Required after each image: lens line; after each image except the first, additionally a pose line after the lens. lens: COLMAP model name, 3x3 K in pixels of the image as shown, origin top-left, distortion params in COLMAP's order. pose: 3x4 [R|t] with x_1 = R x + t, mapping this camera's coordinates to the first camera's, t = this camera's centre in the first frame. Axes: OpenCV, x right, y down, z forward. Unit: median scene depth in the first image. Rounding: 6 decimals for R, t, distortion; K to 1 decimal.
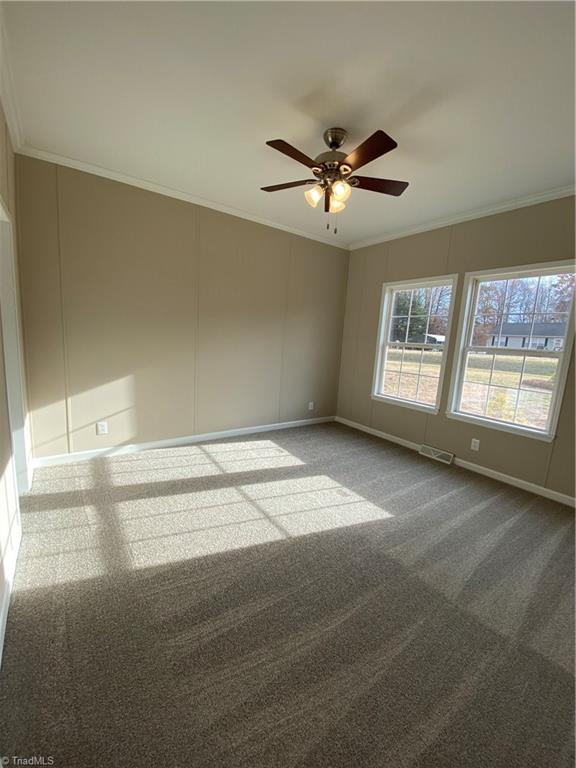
lens RADIAL K [[307.3, 0, 282.9], [0, 307.3, 383.3], [0, 0, 1]] dist [0.030257, -0.023011]
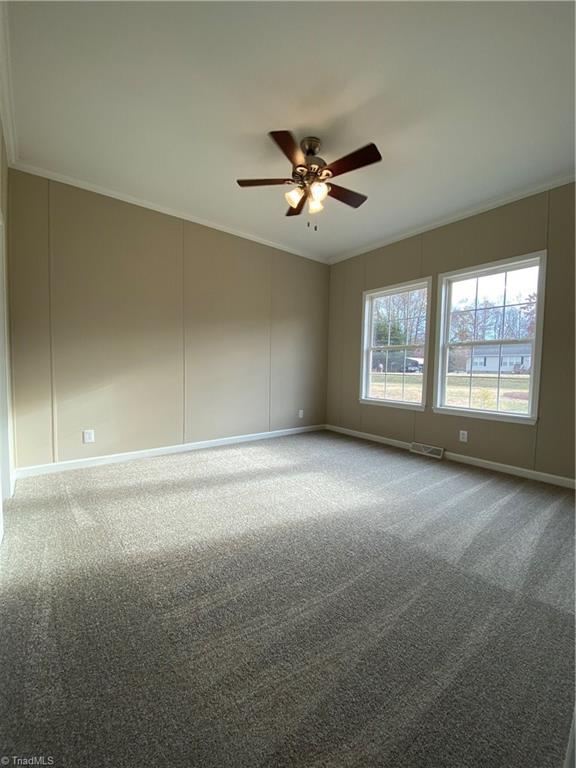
lens RADIAL K [[307.3, 0, 282.9], [0, 307.3, 383.3], [0, 0, 1]] dist [0.030257, -0.023011]
pose [[0.998258, -0.041776, 0.041657, -0.011811], [0.045540, 0.994537, -0.093927, 0.153181], [-0.037506, 0.095661, 0.994707, -0.013410]]
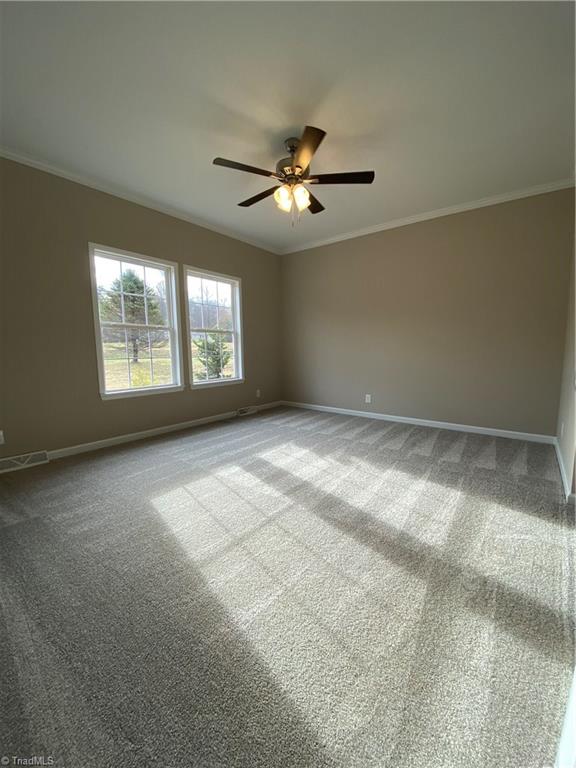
lens RADIAL K [[307.3, 0, 282.9], [0, 307.3, 383.3], [0, 0, 1]] dist [0.030257, -0.023011]
pose [[-0.266811, -0.160592, 0.950275, -1.144248], [0.141636, 0.968779, 0.203487, -0.171163], [-0.953284, 0.188886, -0.235735, 1.631525]]
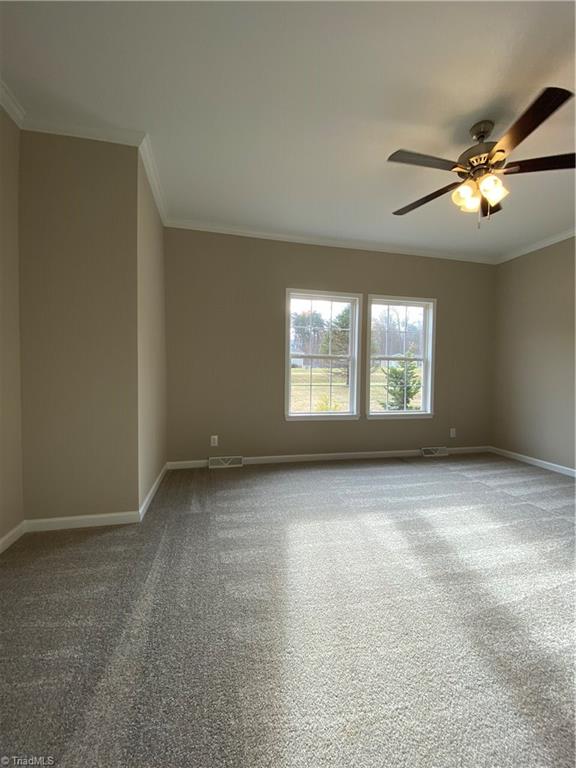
lens RADIAL K [[307.3, 0, 282.9], [0, 307.3, 383.3], [0, 0, 1]] dist [0.030257, -0.023011]
pose [[0.380090, -0.079461, 0.921530, -1.048808], [0.147581, 0.988749, 0.024387, -0.158023], [-0.913100, 0.126731, 0.387541, 1.443374]]
